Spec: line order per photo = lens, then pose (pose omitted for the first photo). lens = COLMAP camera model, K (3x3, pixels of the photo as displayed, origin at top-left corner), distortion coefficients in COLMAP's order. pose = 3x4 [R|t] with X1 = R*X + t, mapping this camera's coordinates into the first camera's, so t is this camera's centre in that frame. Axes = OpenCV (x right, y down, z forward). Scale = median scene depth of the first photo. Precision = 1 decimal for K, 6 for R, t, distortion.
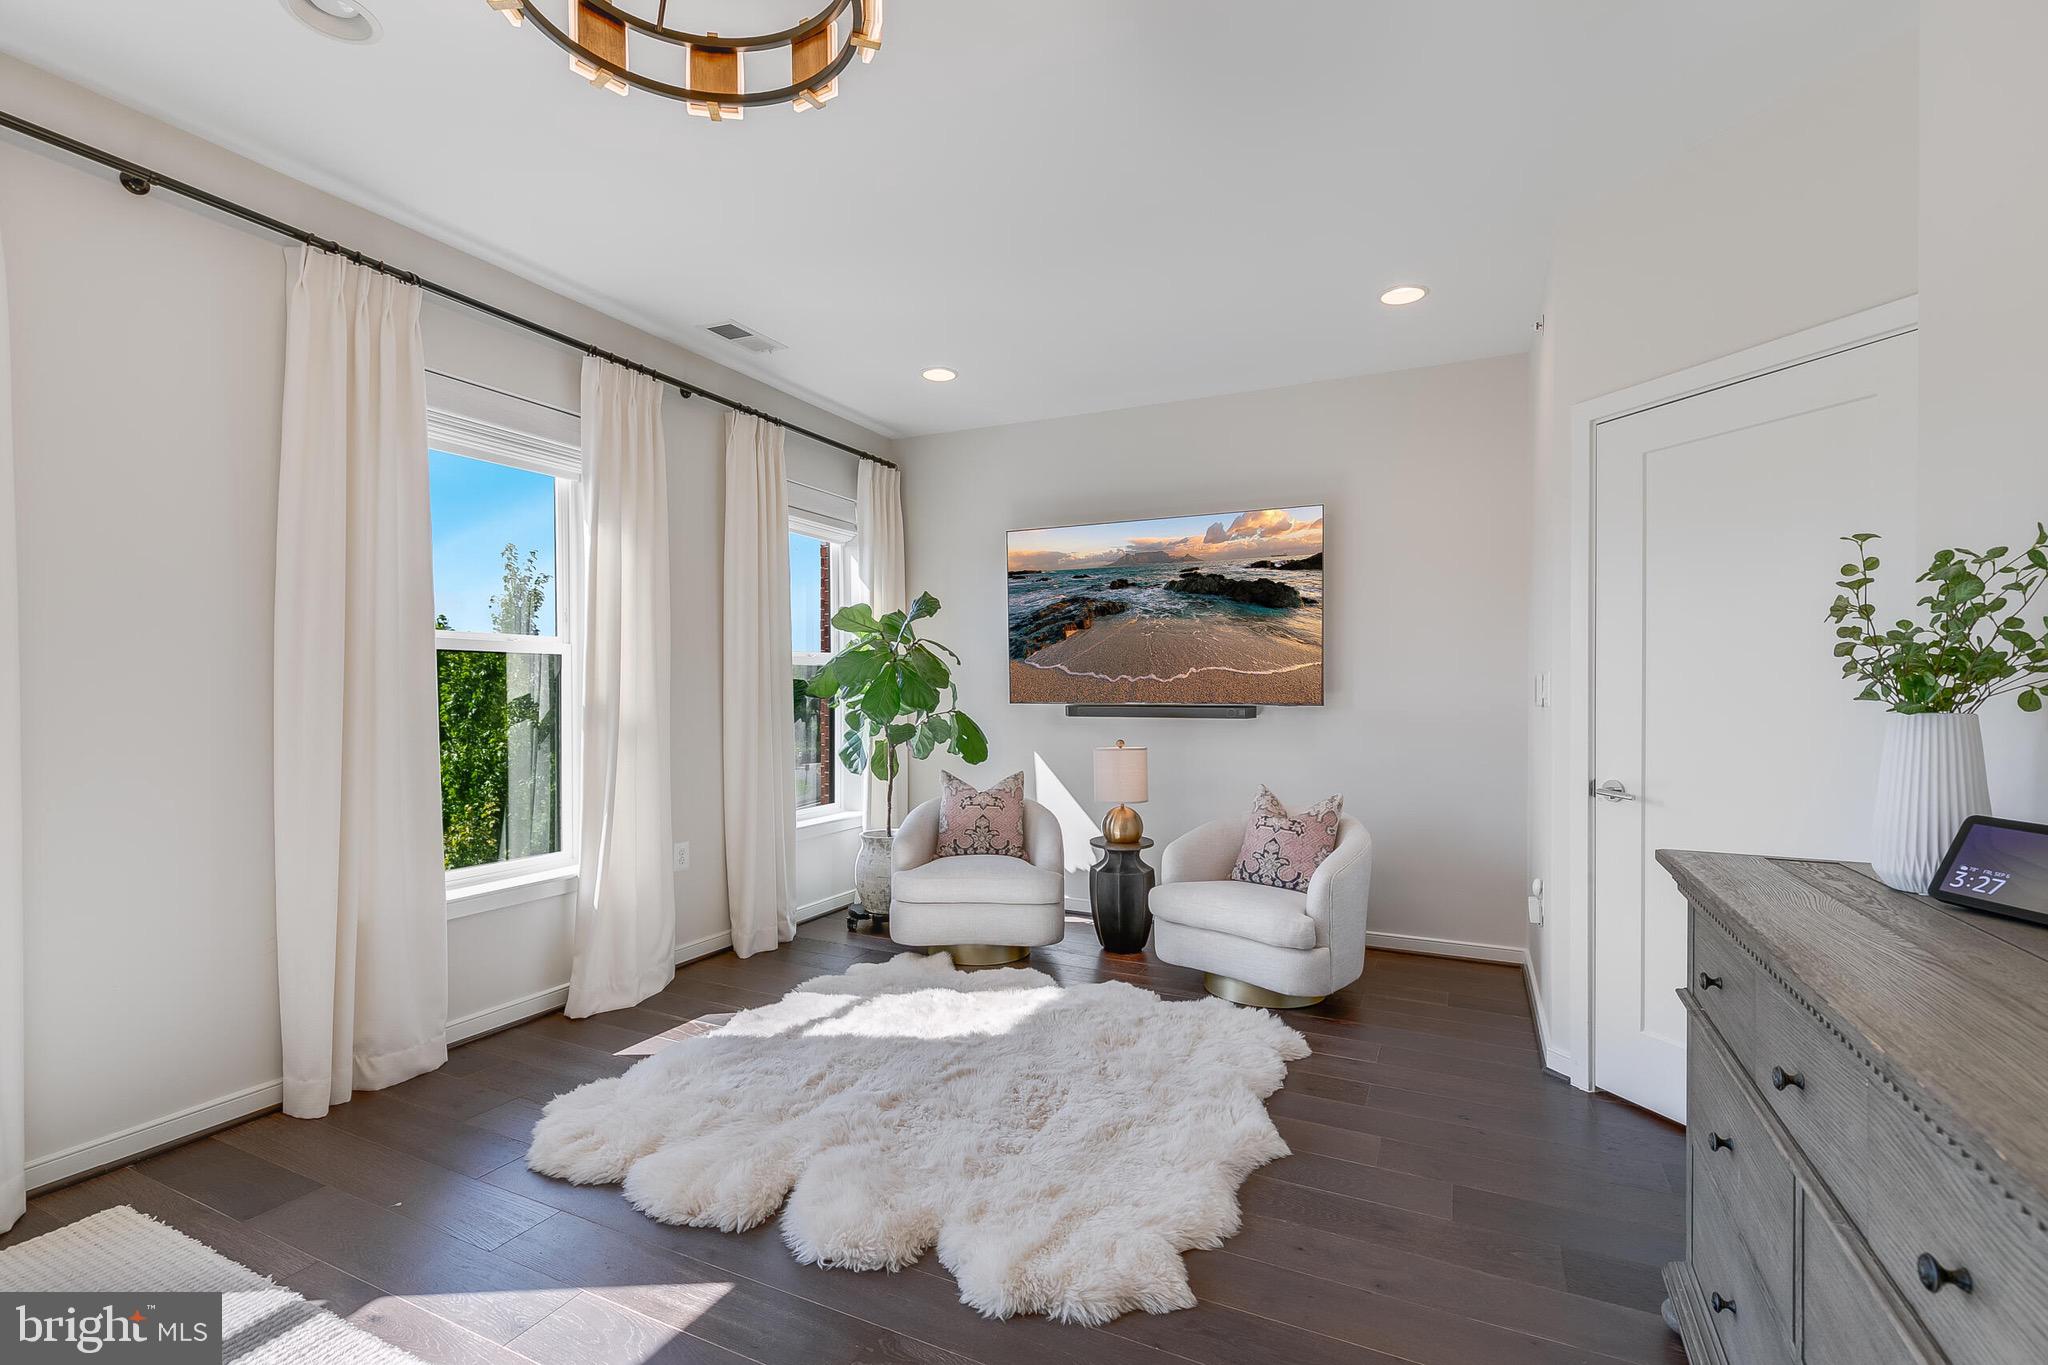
lens RADIAL K [[925.8, 0, 1021.8], [0, 925.8, 689.9], [0, 0, 1]] dist [0.000575, 0.000272]
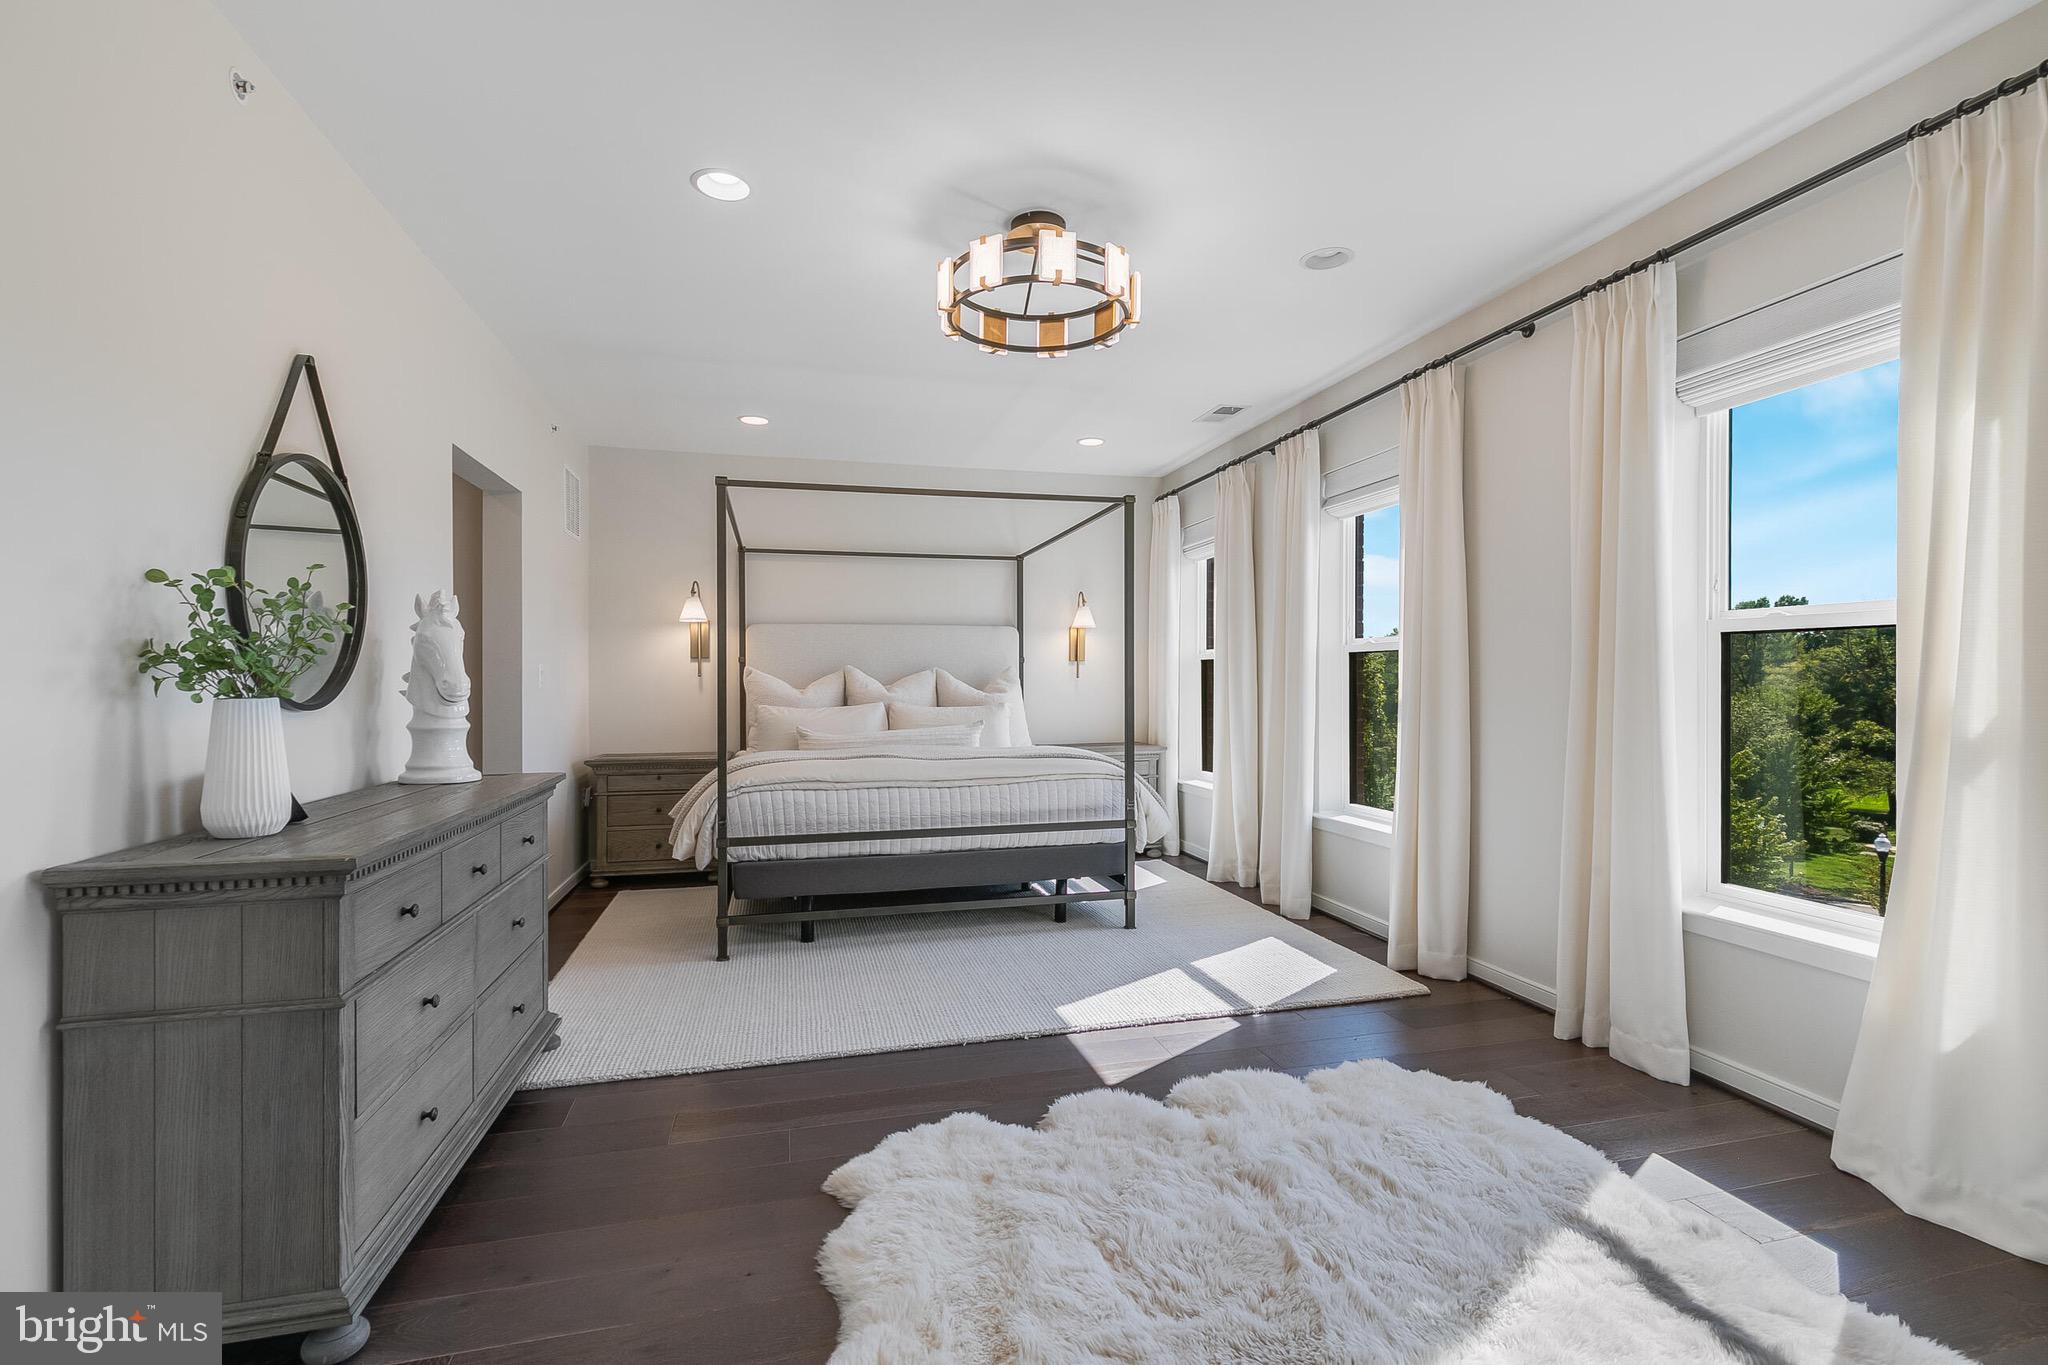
lens RADIAL K [[925.8, 0, 1021.8], [0, 925.8, 689.9], [0, 0, 1]] dist [0.000575, 0.000272]
pose [[-0.769910, 0.017829, -0.637903, 0.516151], [0.006383, 0.999775, 0.020239, -0.015001], [0.638121, 0.011511, -0.769850, 1.416661]]
